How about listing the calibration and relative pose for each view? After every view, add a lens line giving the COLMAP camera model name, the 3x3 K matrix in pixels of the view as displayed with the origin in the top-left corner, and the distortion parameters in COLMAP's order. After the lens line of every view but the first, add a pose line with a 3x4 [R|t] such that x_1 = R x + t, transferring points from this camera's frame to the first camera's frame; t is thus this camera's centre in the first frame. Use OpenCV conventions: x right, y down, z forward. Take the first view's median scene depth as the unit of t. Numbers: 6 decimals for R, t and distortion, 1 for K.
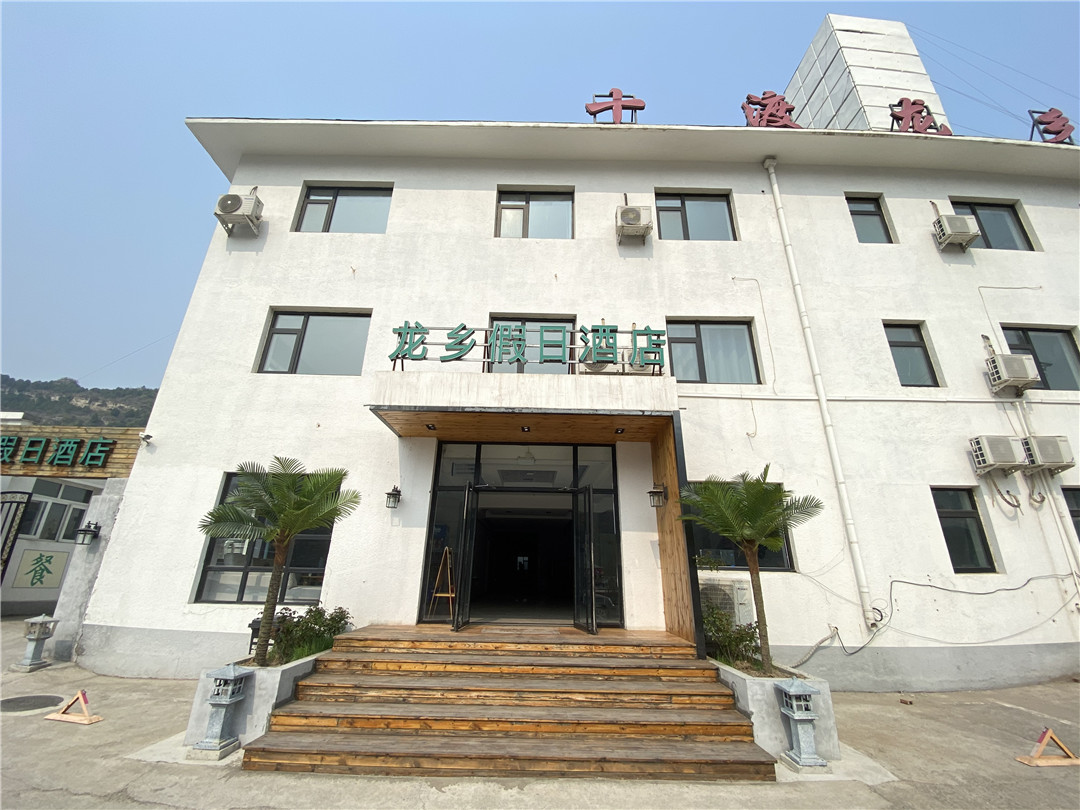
lens RADIAL K [[434.0, 0, 540.5], [0, 434.0, 404.7], [0, 0, 1]] dist [0.023918, -0.023172]
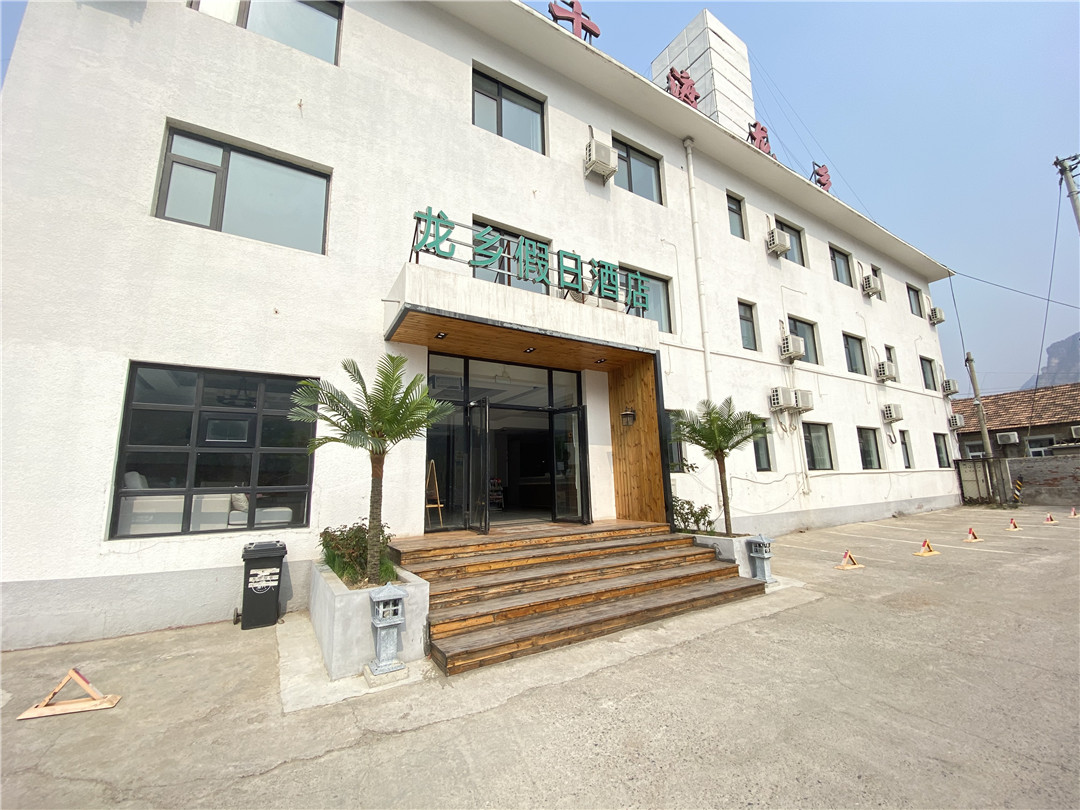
lens RADIAL K [[436.9, 0, 521.0], [0, 436.9, 403.9], [0, 0, 1]] dist [0.023520, -0.028295]
pose [[0.859475, 0.050381, 0.508689, -0.586785], [-0.146080, 0.977839, 0.149969, 0.030646], [-0.489861, -0.203204, 0.847788, 0.102039]]
